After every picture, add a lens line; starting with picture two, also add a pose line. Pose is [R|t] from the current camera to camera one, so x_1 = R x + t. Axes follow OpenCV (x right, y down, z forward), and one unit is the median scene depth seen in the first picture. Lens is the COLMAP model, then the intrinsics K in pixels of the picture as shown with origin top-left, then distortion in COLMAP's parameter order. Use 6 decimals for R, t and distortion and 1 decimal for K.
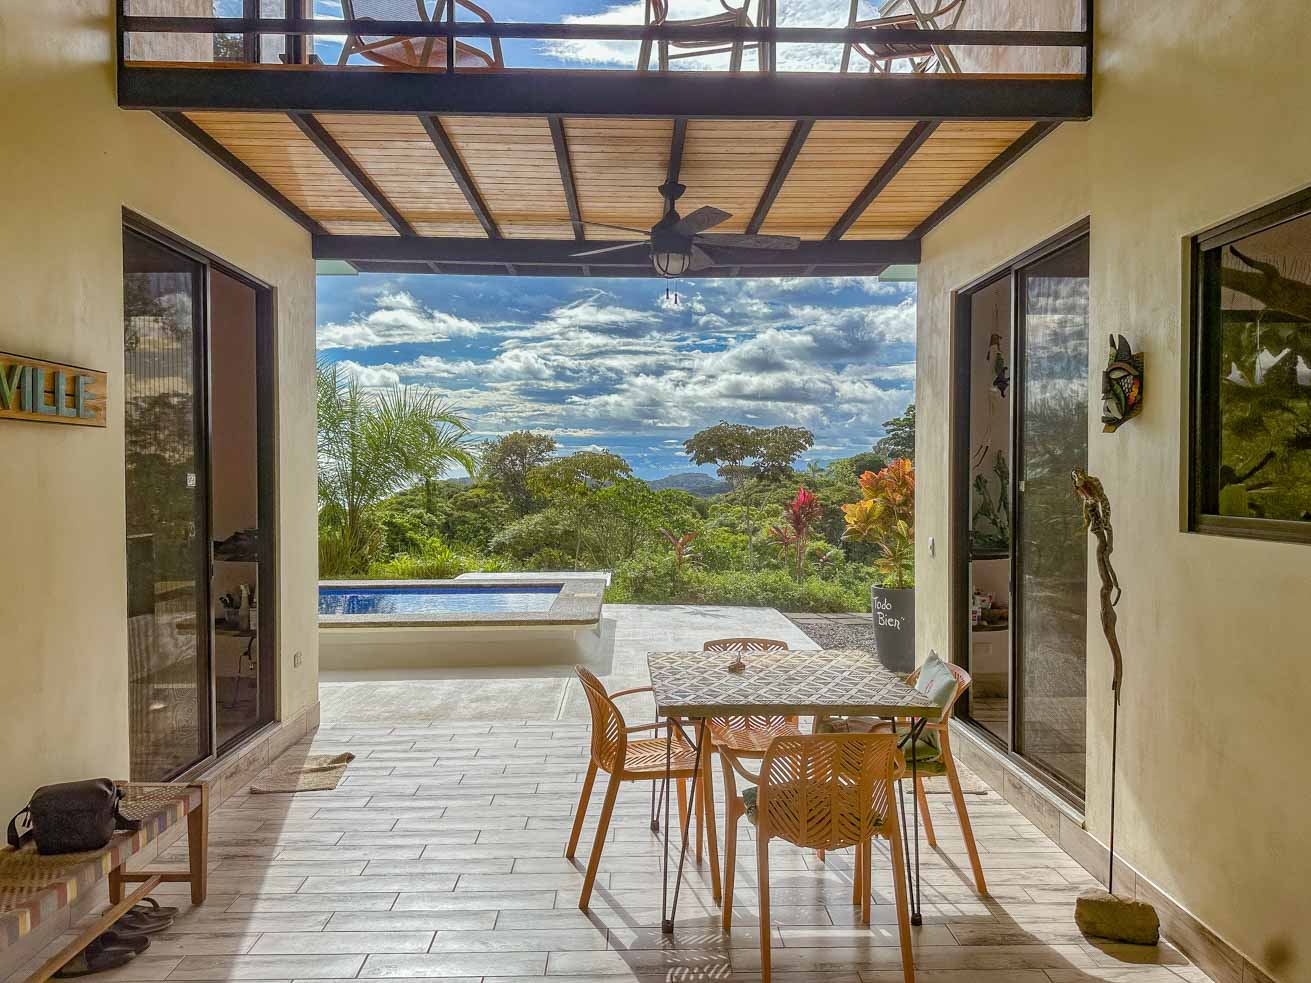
lens RADIAL K [[908.2, 0, 655.5], [0, 908.2, 491.5], [0, 0, 1]] dist [0.010546, 0.003398]
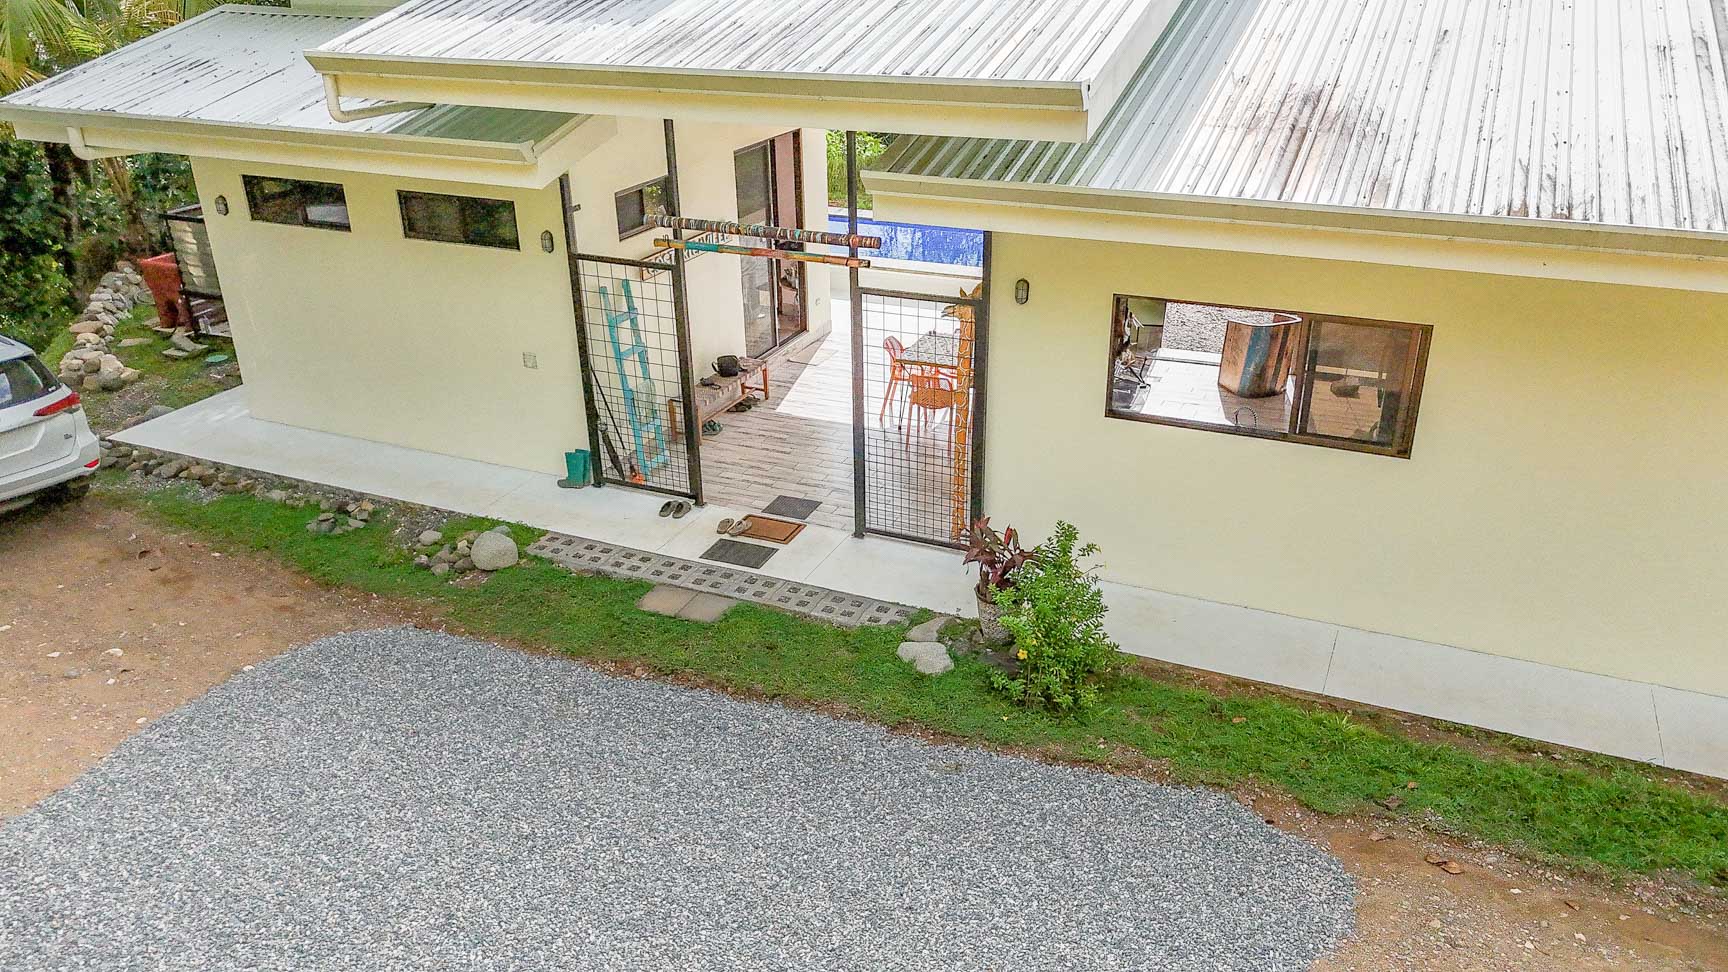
lens RADIAL K [[1248.7, 0, 864.0], [0, 1248.7, 486.0], [0, 0, 1]] dist [-0.003628, -0.003458]
pose [[0.893718, 0.174195, -0.413429, 1.311622], [0.013562, 0.910628, 0.413004, -0.838573], [0.448424, -0.374716, 0.811482, -1.967191]]
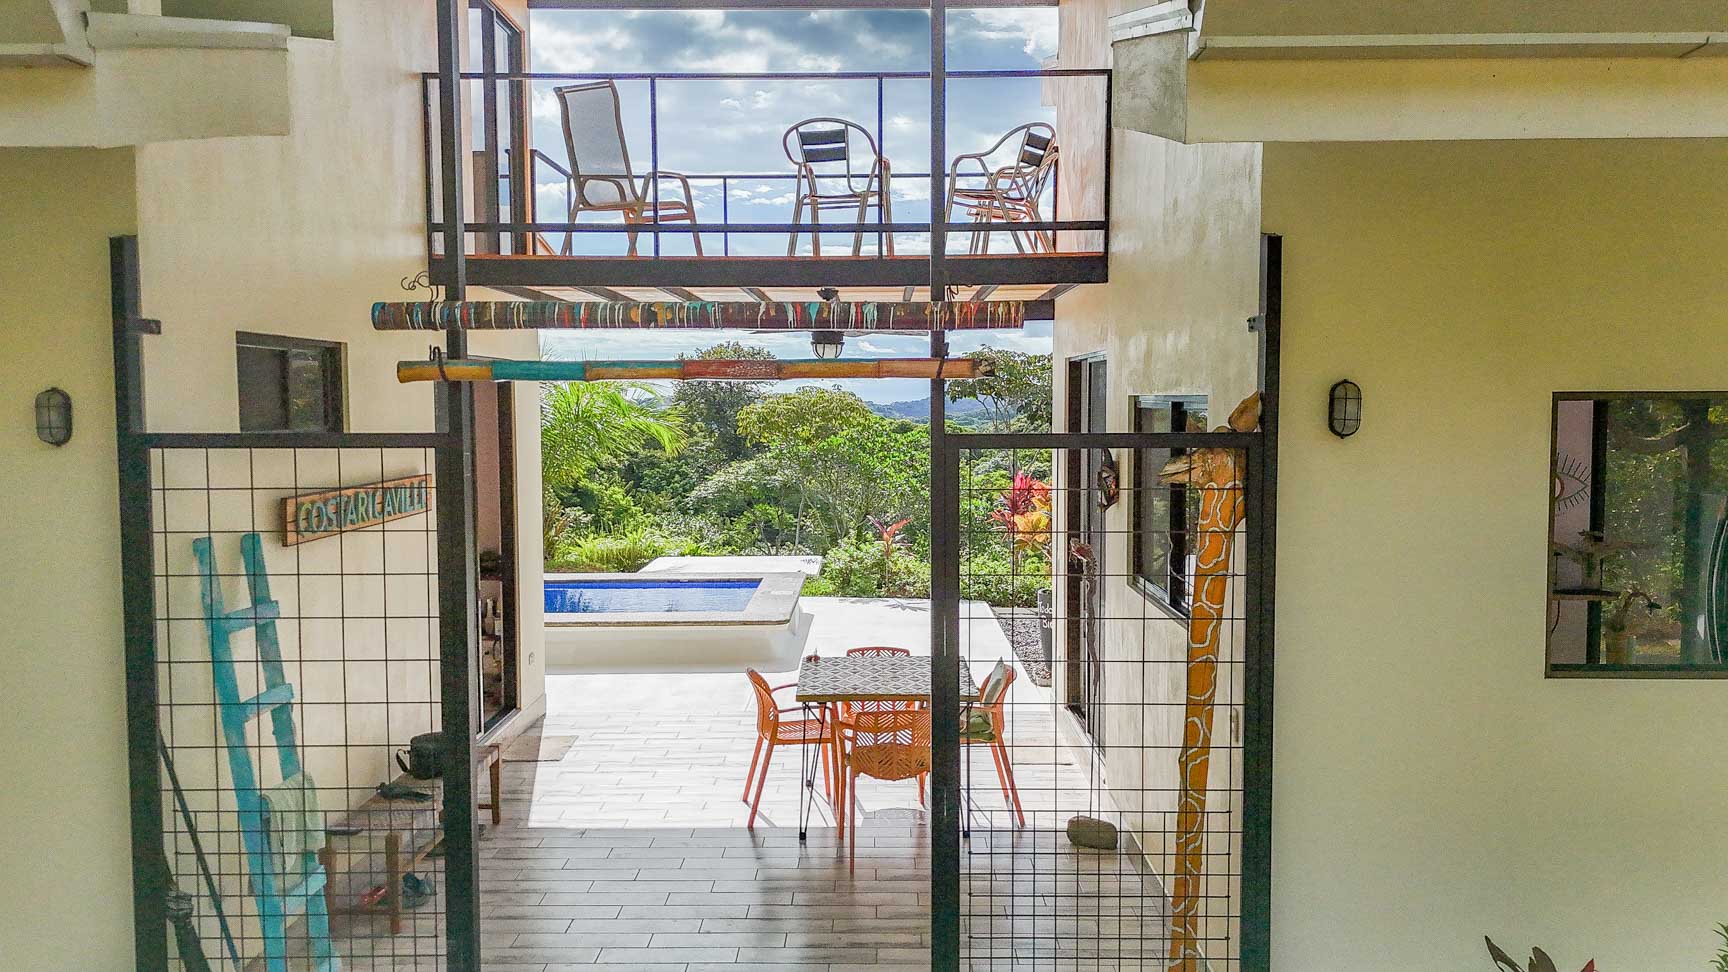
lens RADIAL K [[1248.7, 0, 864.0], [0, 1248.7, 486.0], [0, 0, 1]] dist [-0.003628, -0.003458]
pose [[0.999196, -0.001598, -0.040058, 0.160365], [0.003761, 0.998534, 0.053990, -0.180930], [0.039913, -0.054098, 0.997738, -0.852424]]
